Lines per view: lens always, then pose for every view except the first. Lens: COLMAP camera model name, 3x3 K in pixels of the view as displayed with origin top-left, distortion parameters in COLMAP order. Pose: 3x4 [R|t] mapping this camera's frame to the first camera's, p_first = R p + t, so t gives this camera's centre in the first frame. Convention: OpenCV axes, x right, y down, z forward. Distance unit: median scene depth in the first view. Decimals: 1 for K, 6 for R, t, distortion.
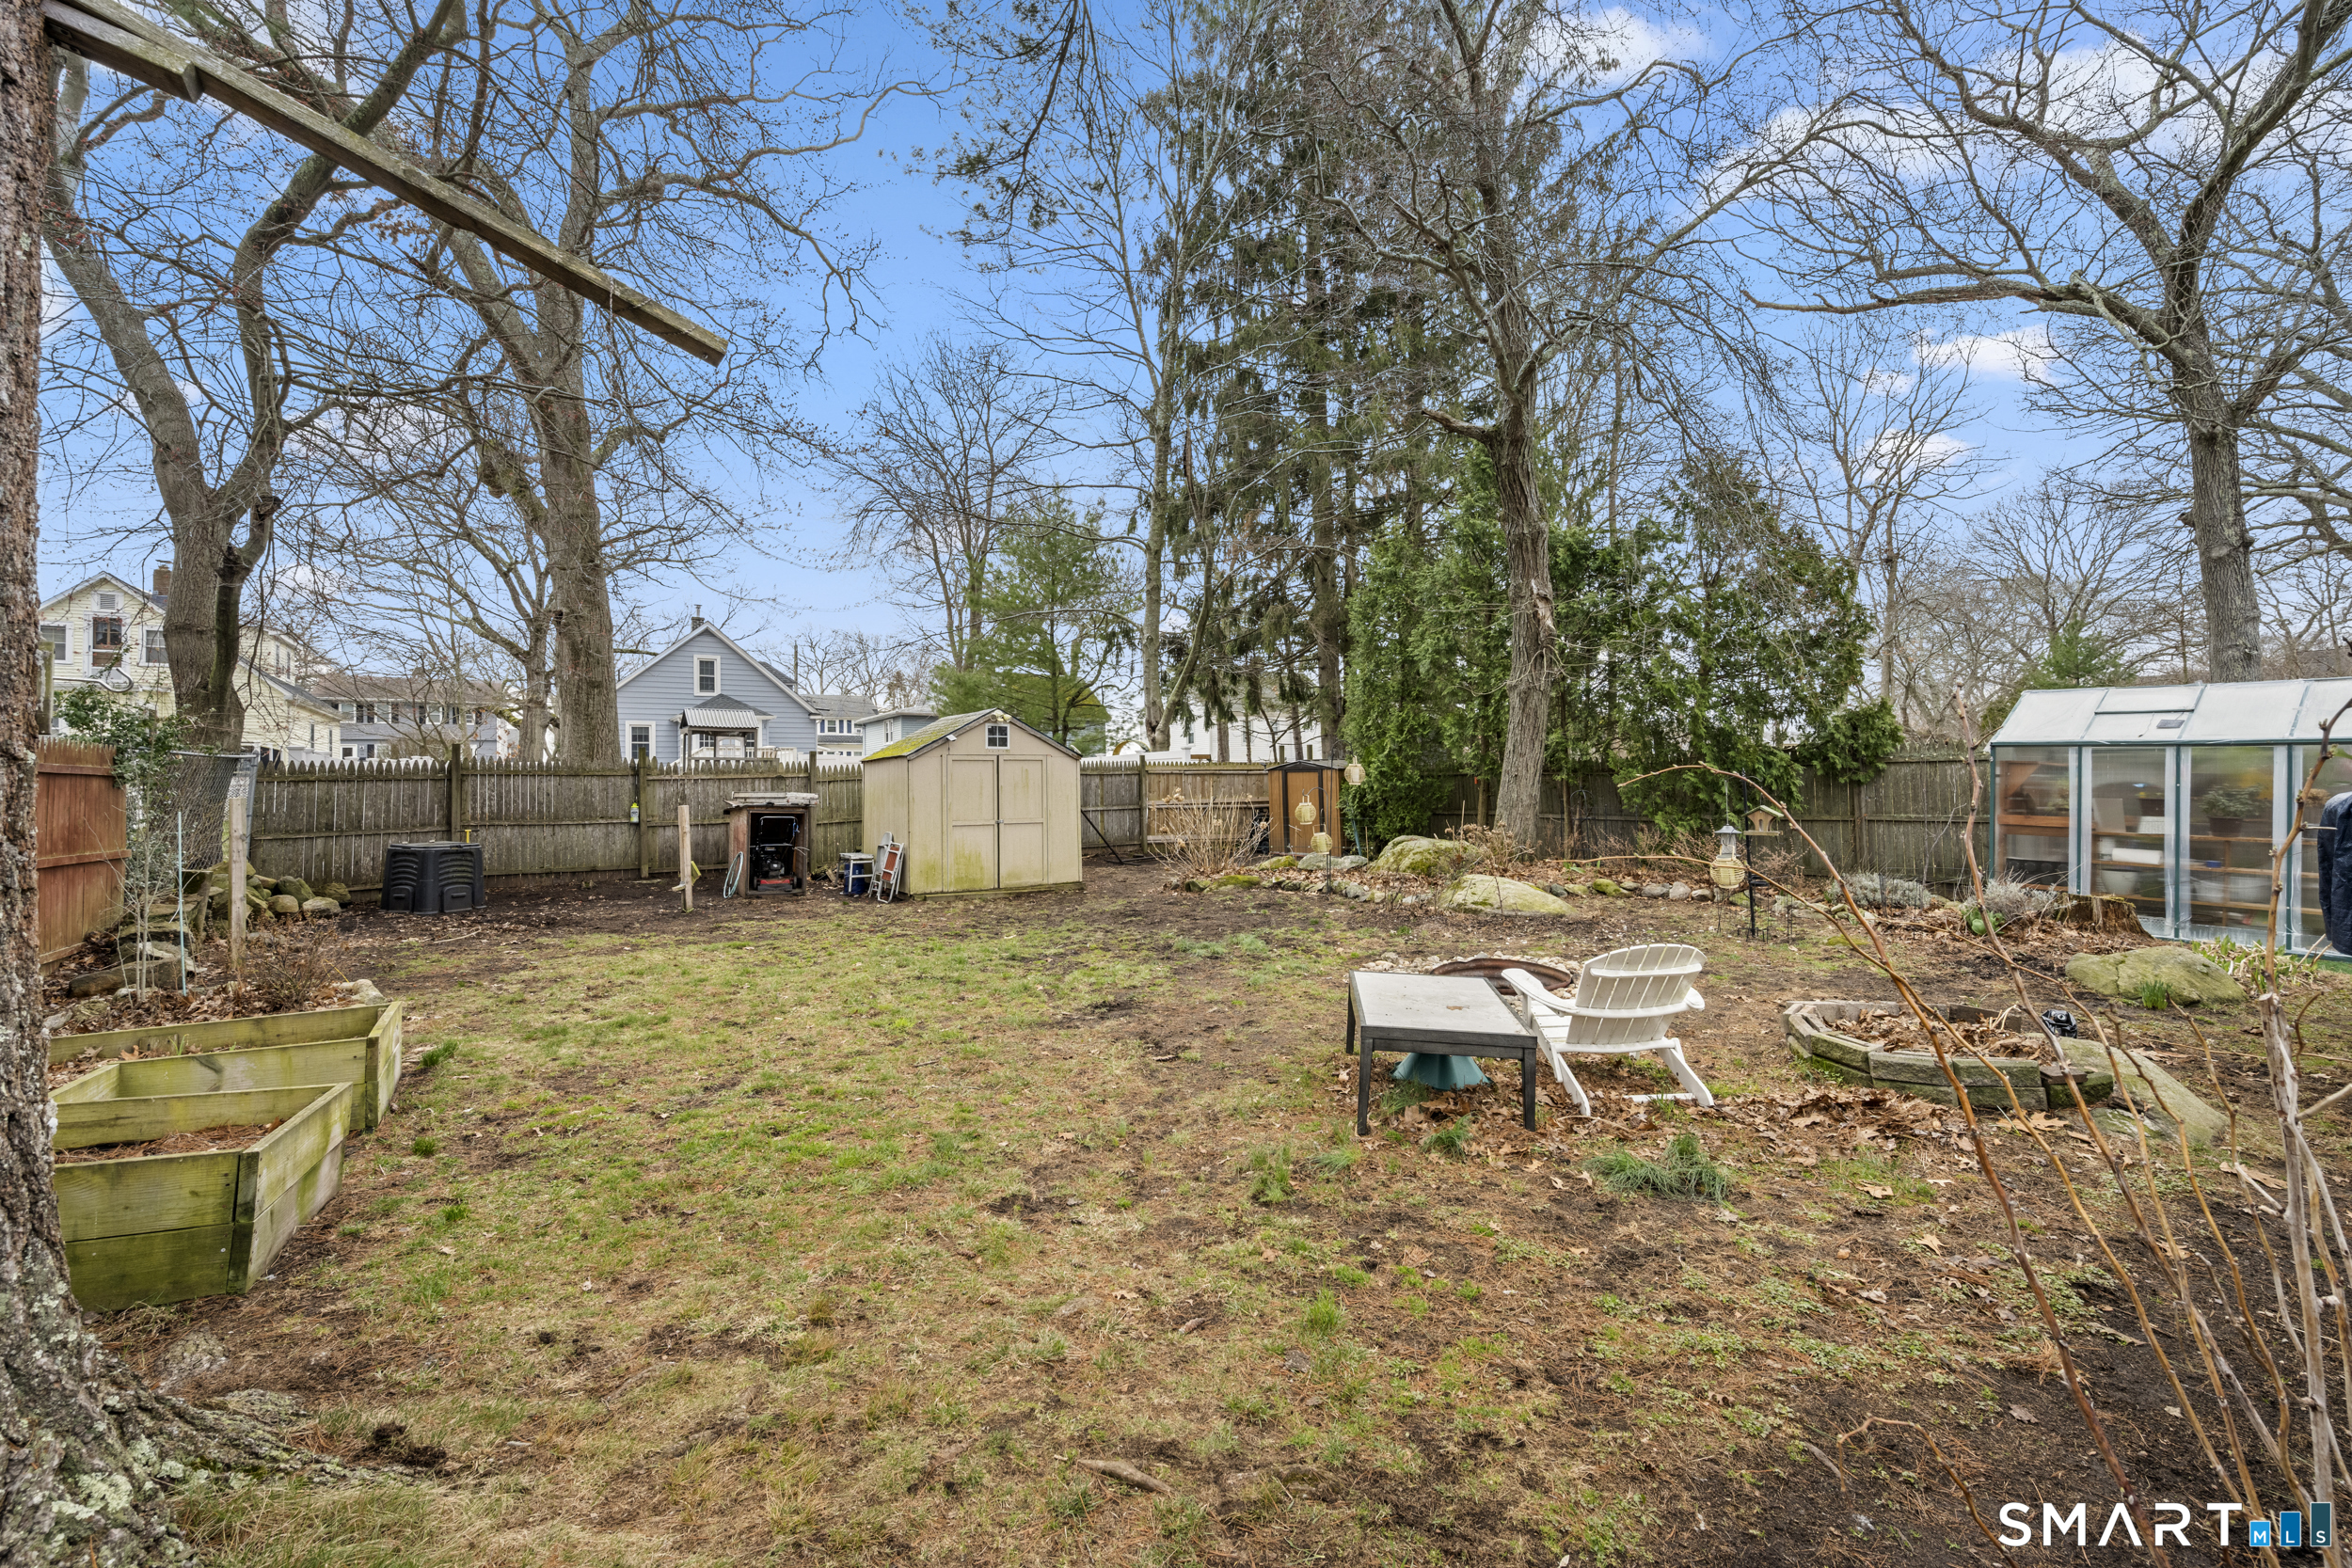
lens RADIAL K [[978.8, 0, 1182.0], [0, 978.8, 783.0], [0, 0, 1]] dist [0.001556, -0.000060]
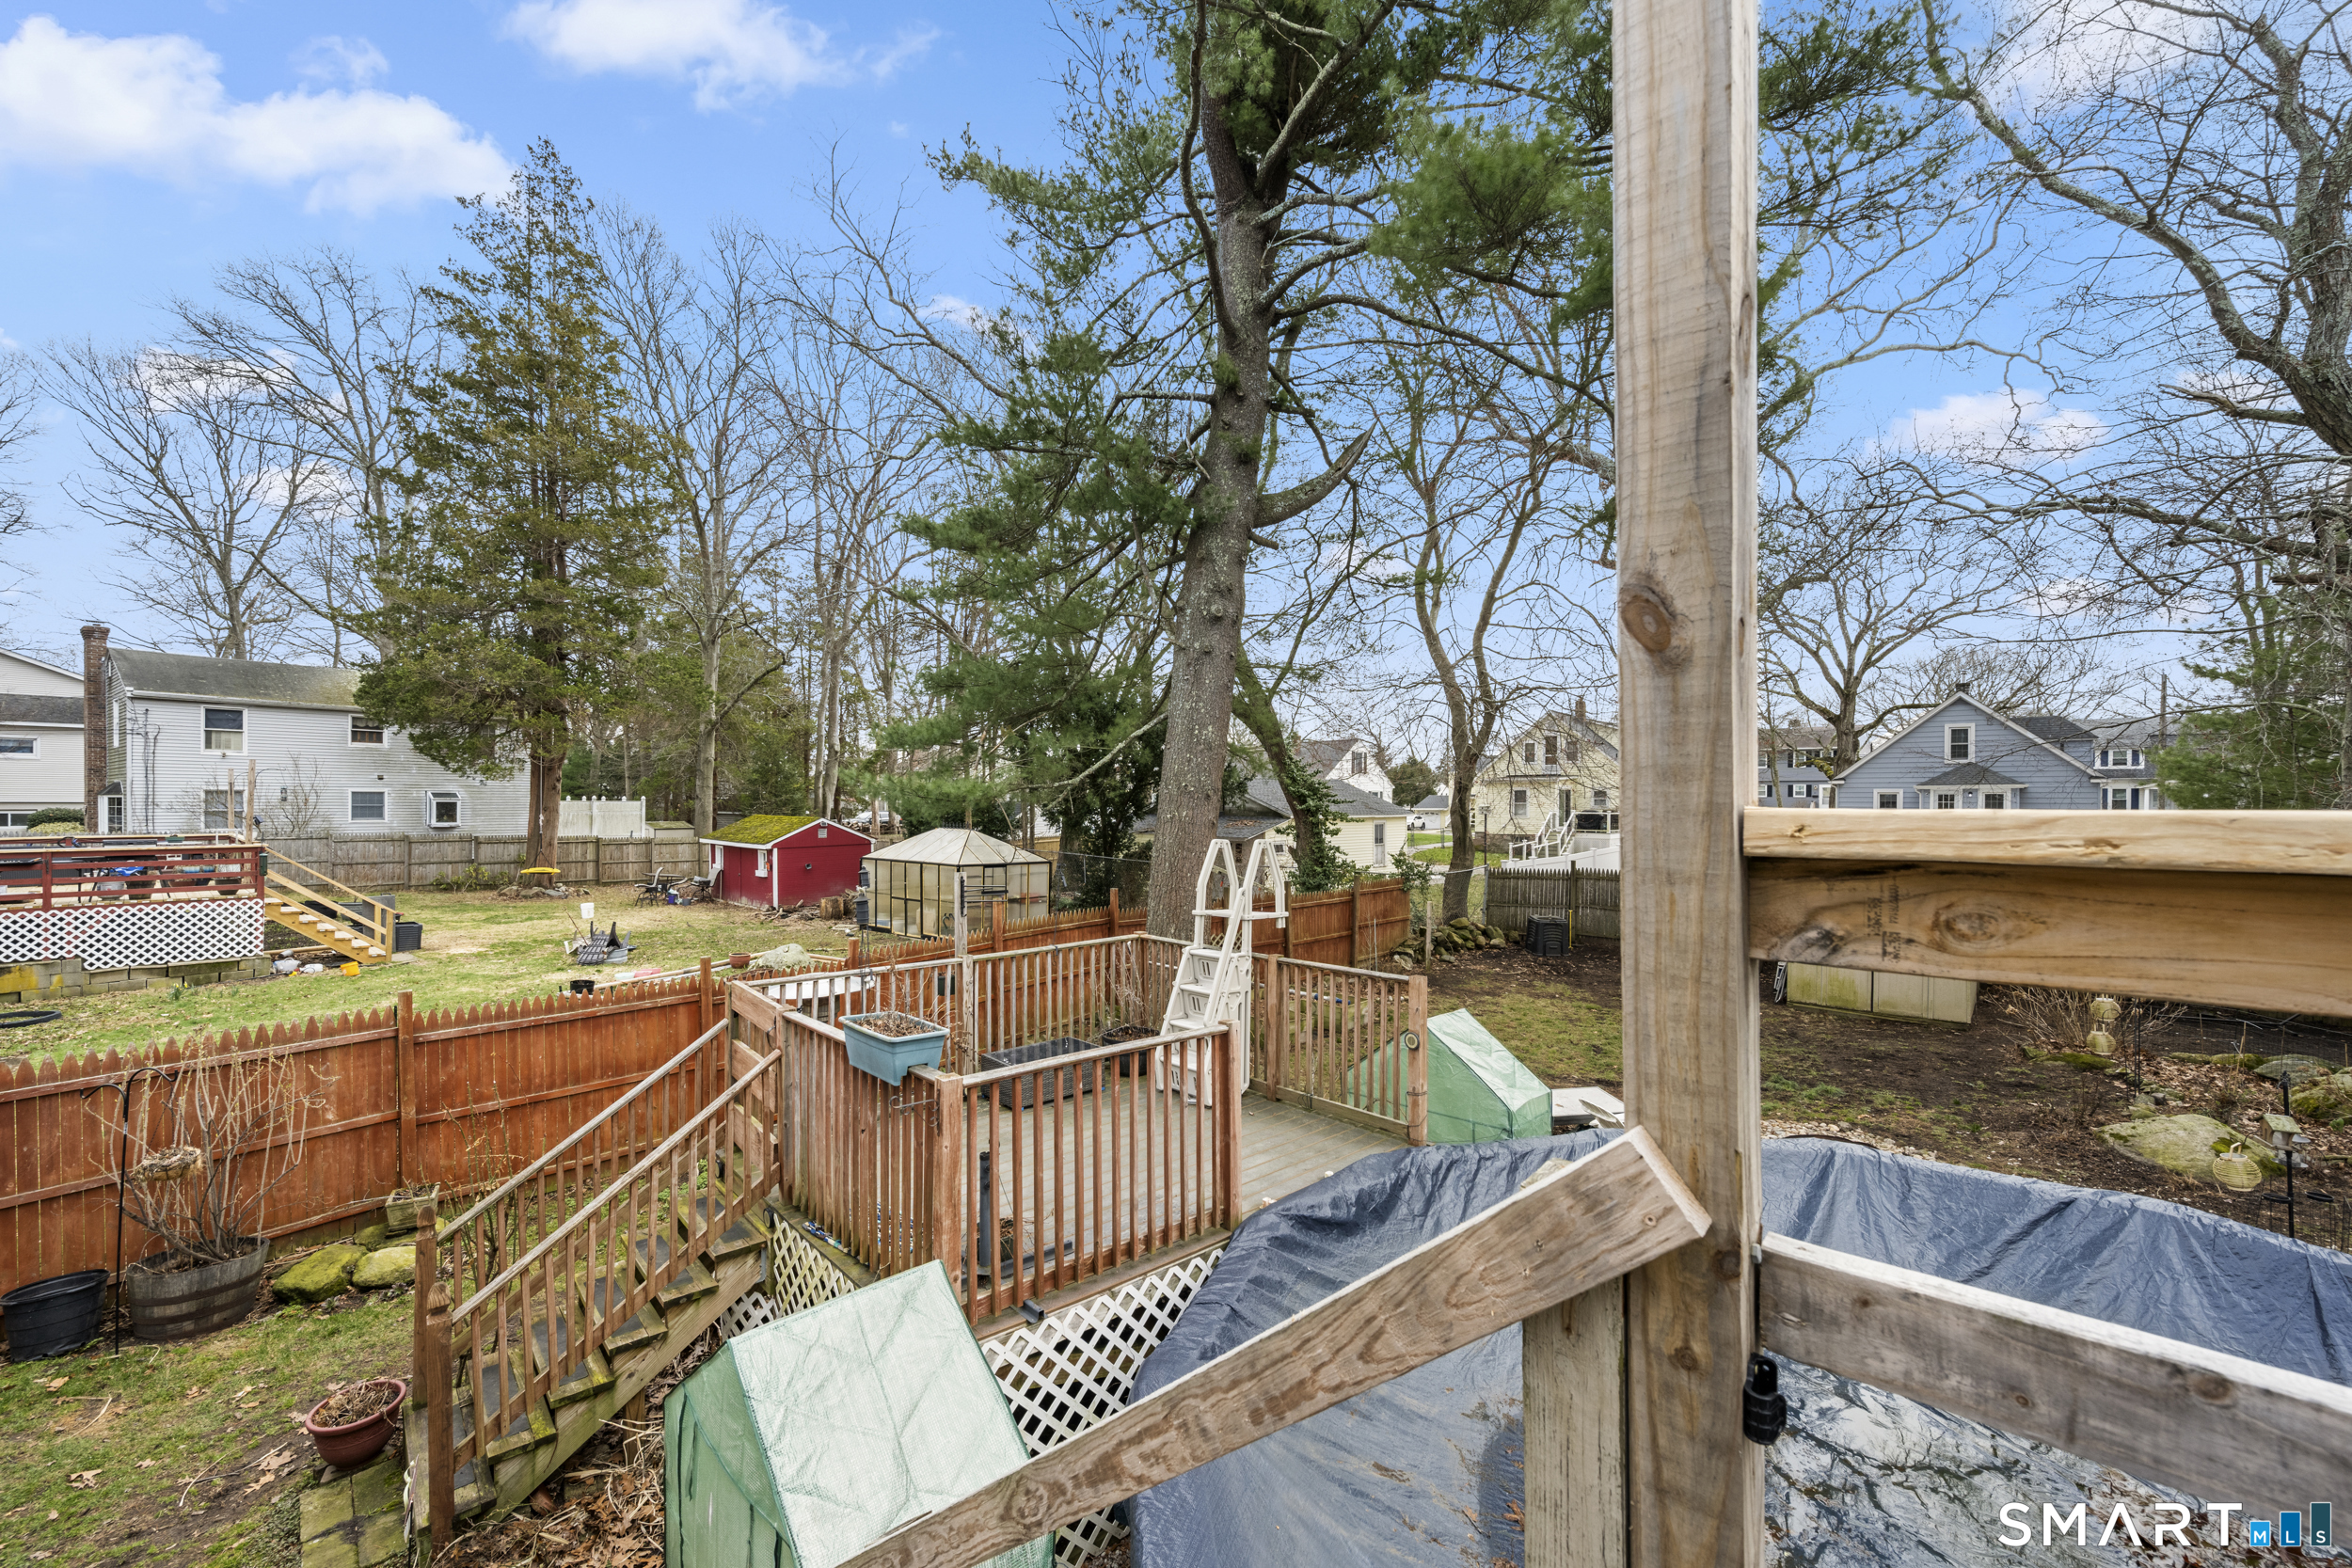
lens RADIAL K [[938.1, 0, 1176.0], [0, 938.1, 807.6], [0, 0, 1]] dist [-0.000596, 0.000211]
pose [[0.266847, 0.022158, -0.963484, 0.245392], [-0.007088, 0.999754, 0.021030, -0.057682], [0.963713, 0.001217, 0.266938, -0.053823]]
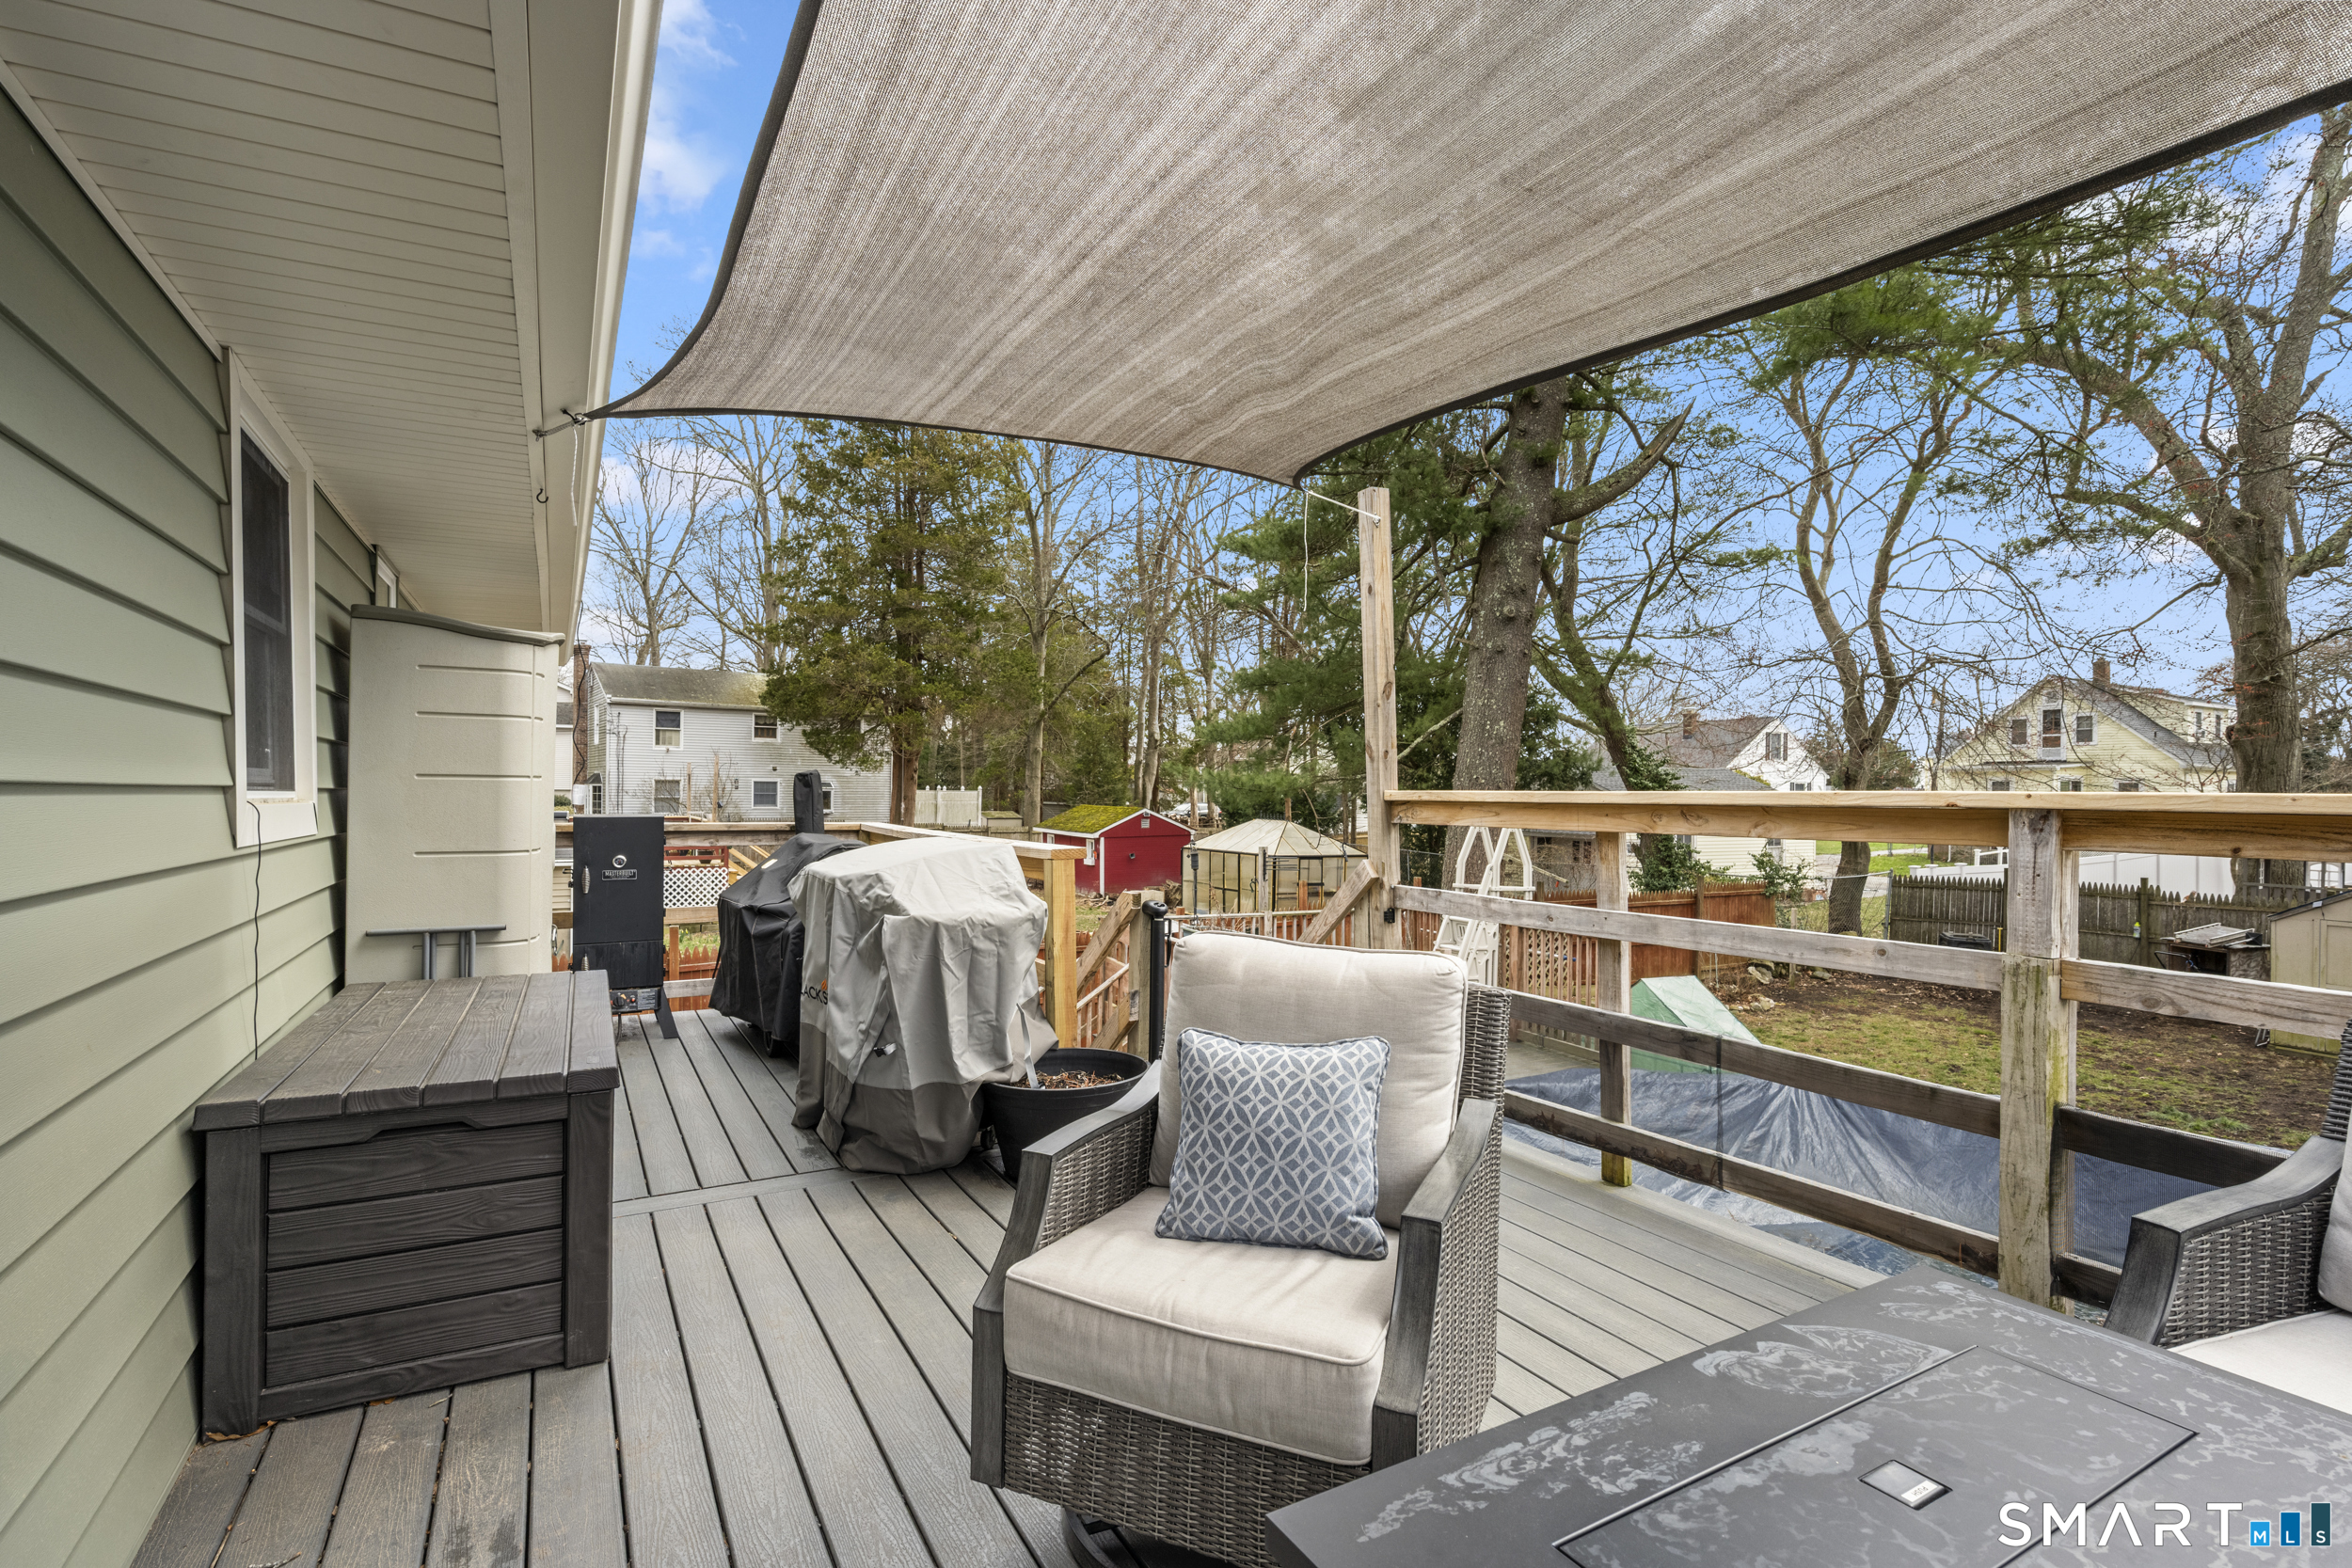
lens RADIAL K [[1146.8, 0, 1190.3], [0, 1146.8, 788.0], [0, 0, 1]] dist [-0.005591, 0.001144]
pose [[-0.041727, 0.011717, -0.999060, 0.350649], [-0.006954, 0.999904, 0.012017, -0.059068], [0.999105, 0.007449, -0.041642, -0.051633]]
